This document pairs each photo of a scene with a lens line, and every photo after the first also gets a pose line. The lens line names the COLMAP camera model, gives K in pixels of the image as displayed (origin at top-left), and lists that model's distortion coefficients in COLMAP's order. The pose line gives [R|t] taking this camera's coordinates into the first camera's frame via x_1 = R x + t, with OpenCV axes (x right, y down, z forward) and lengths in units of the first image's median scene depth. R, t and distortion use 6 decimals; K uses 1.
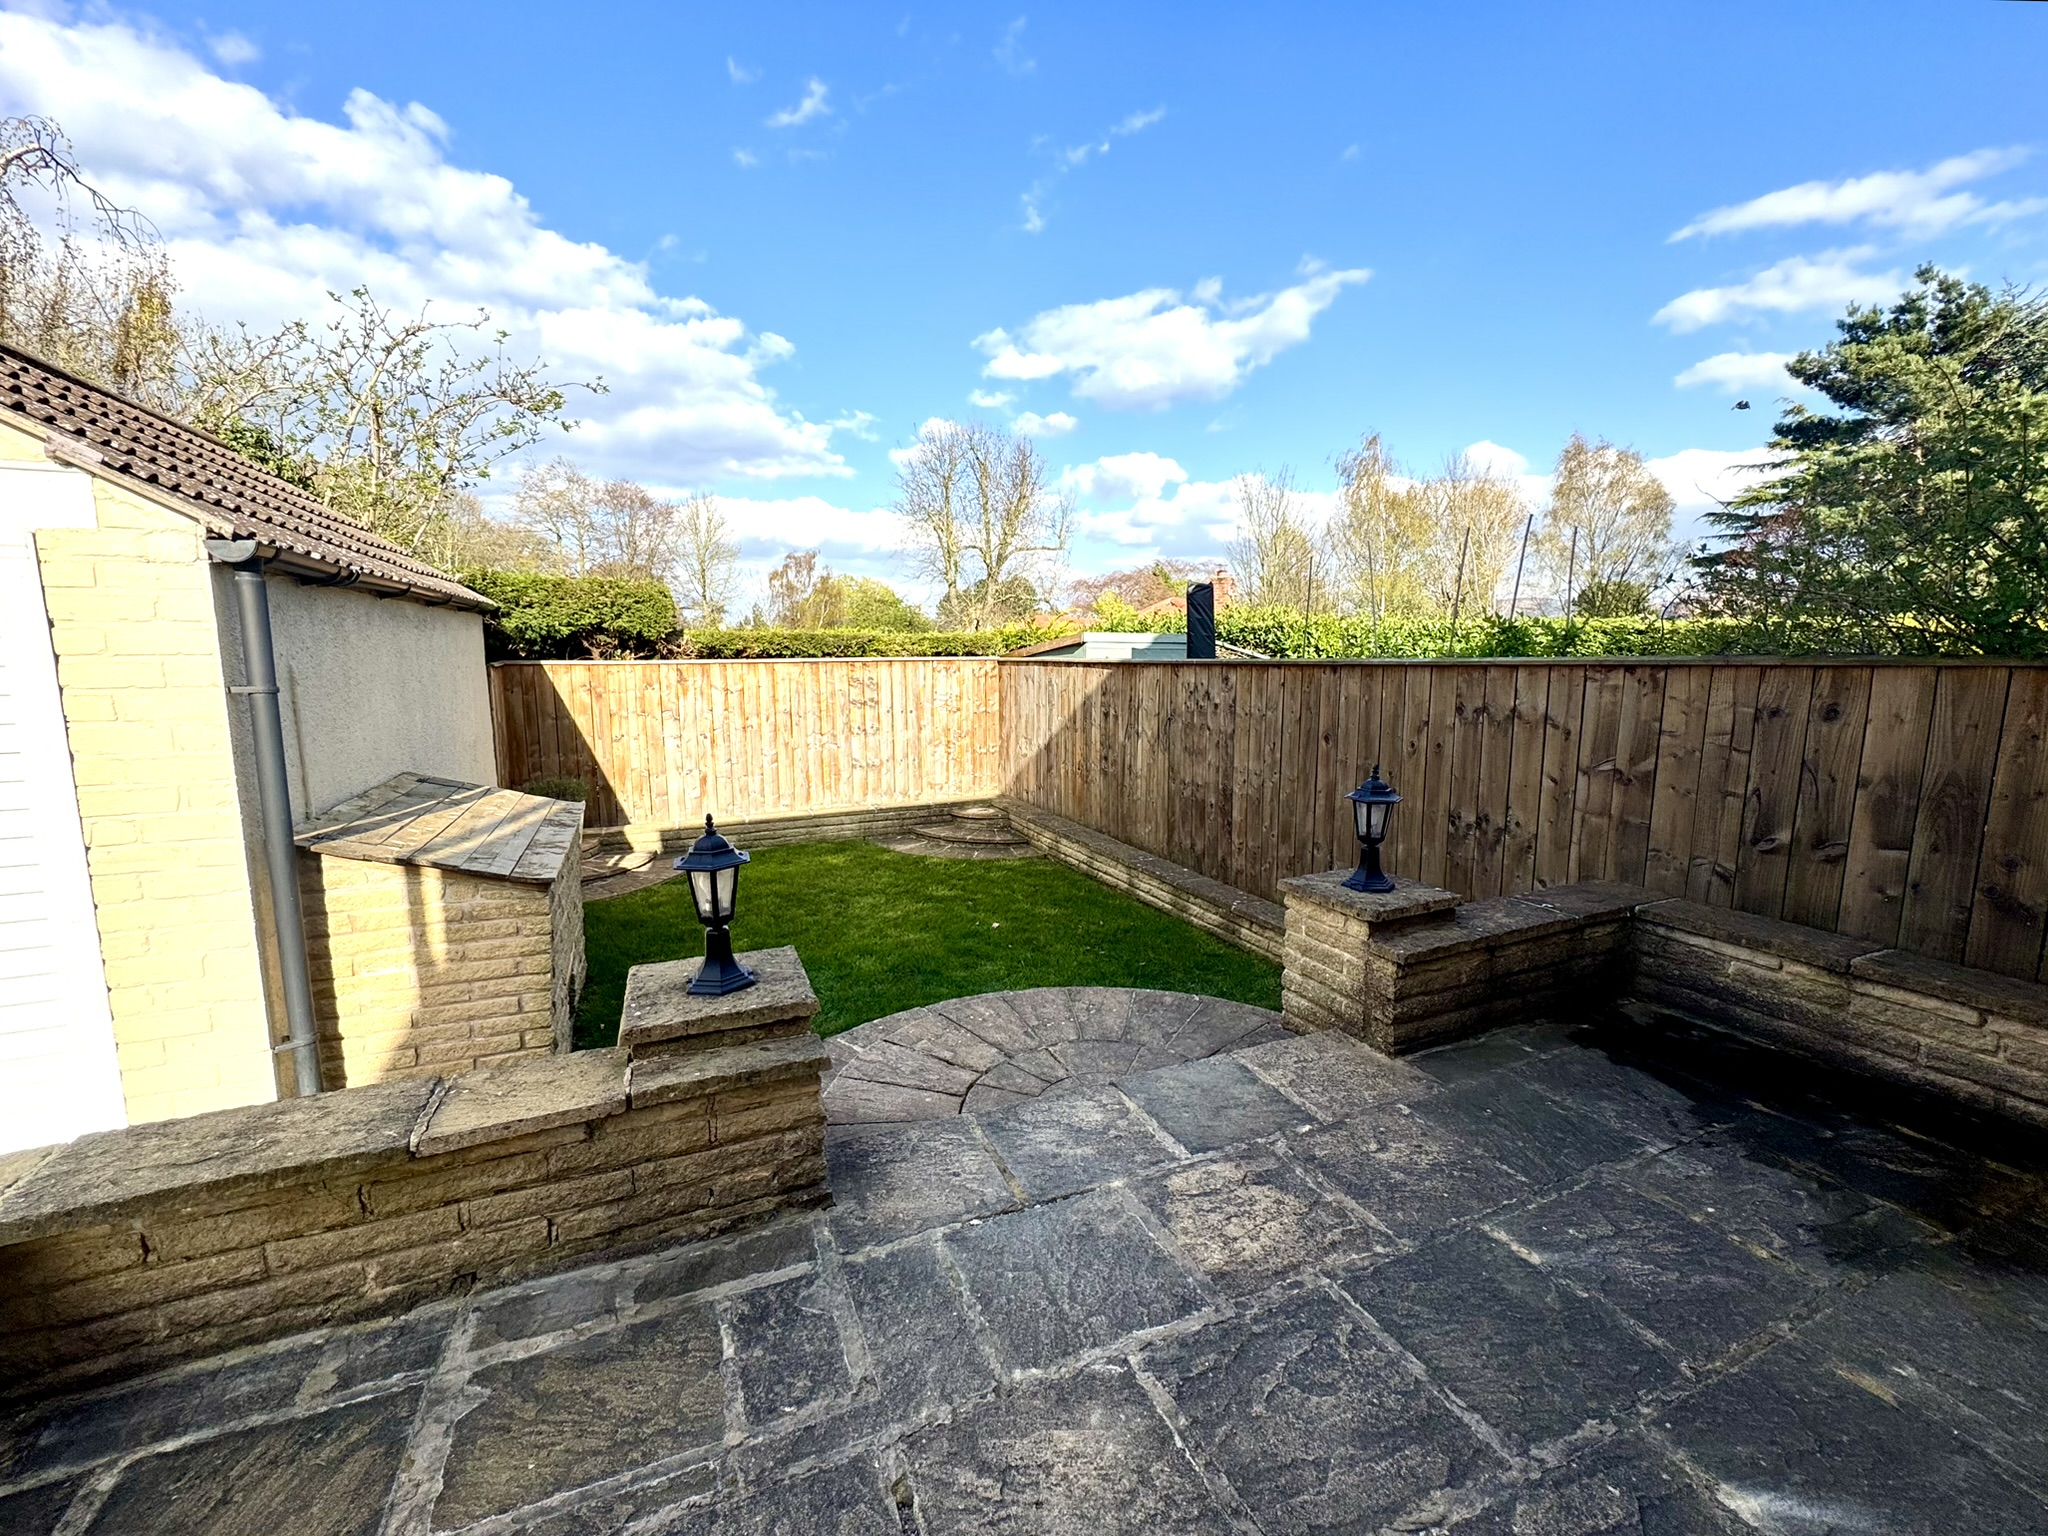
lens RADIAL K [[842.5, 0, 1025.5], [0, 842.5, 768.2], [0, 0, 1]] dist [-0.003492, 0.000414]
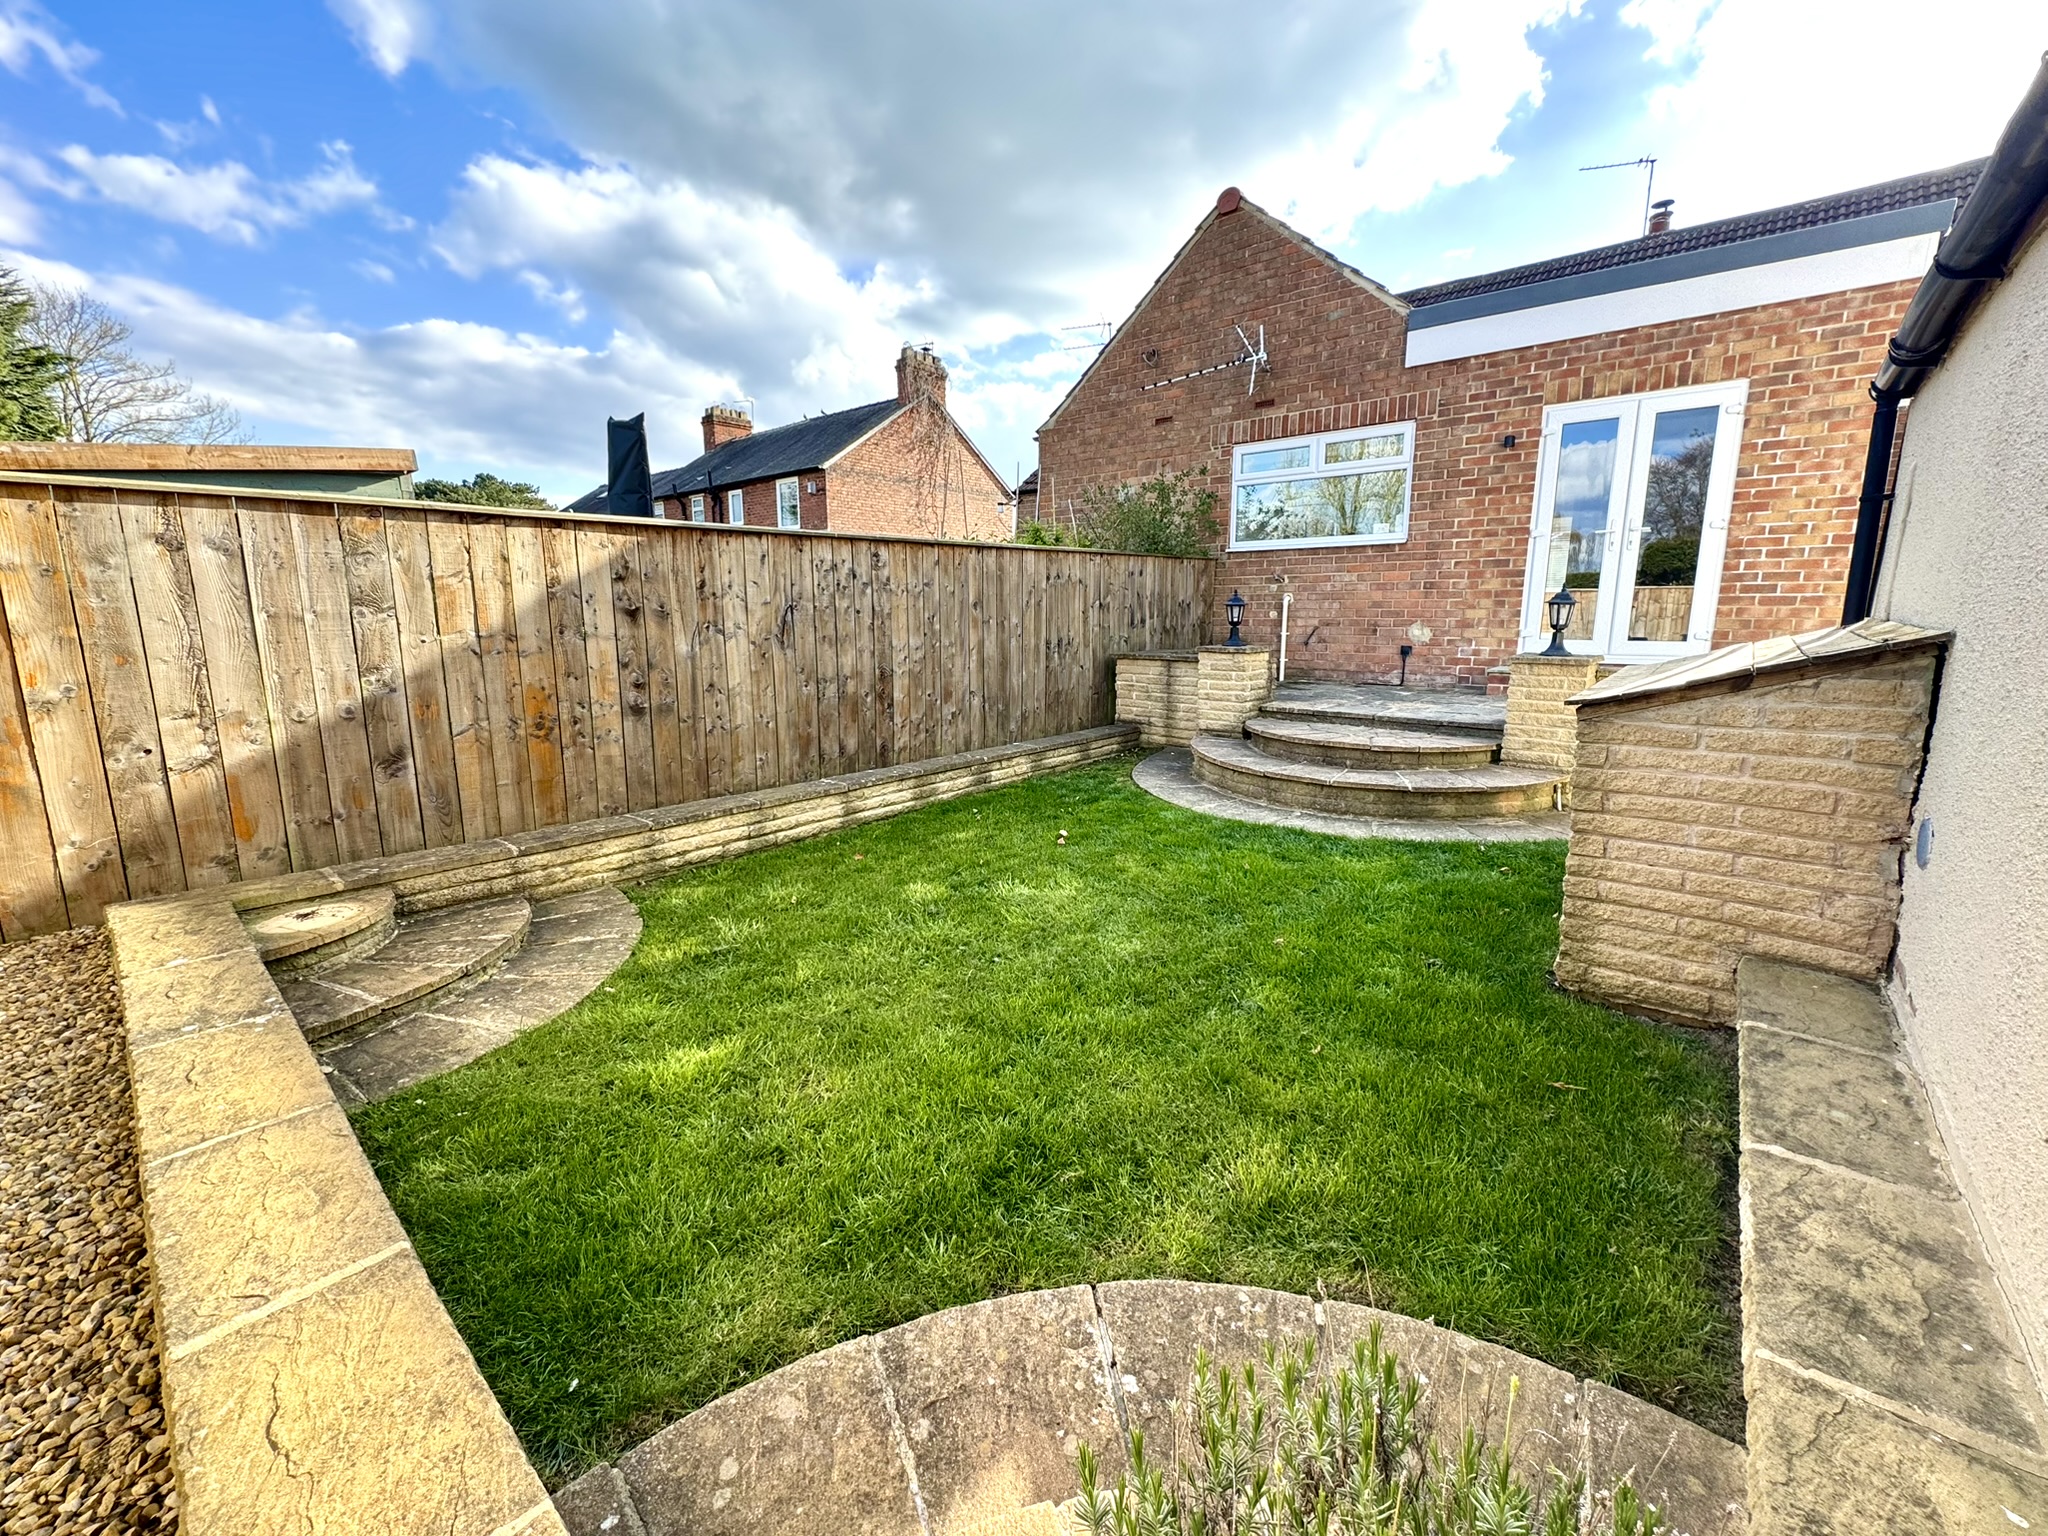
lens RADIAL K [[842.5, 0, 1025.5], [0, 842.5, 768.2], [0, 0, 1]] dist [-0.003492, 0.000414]
pose [[-0.433509, -0.163109, 0.886265, -0.532957], [0.131363, 0.961539, 0.241218, -0.061052], [-0.891523, 0.220992, -0.395410, 0.944704]]
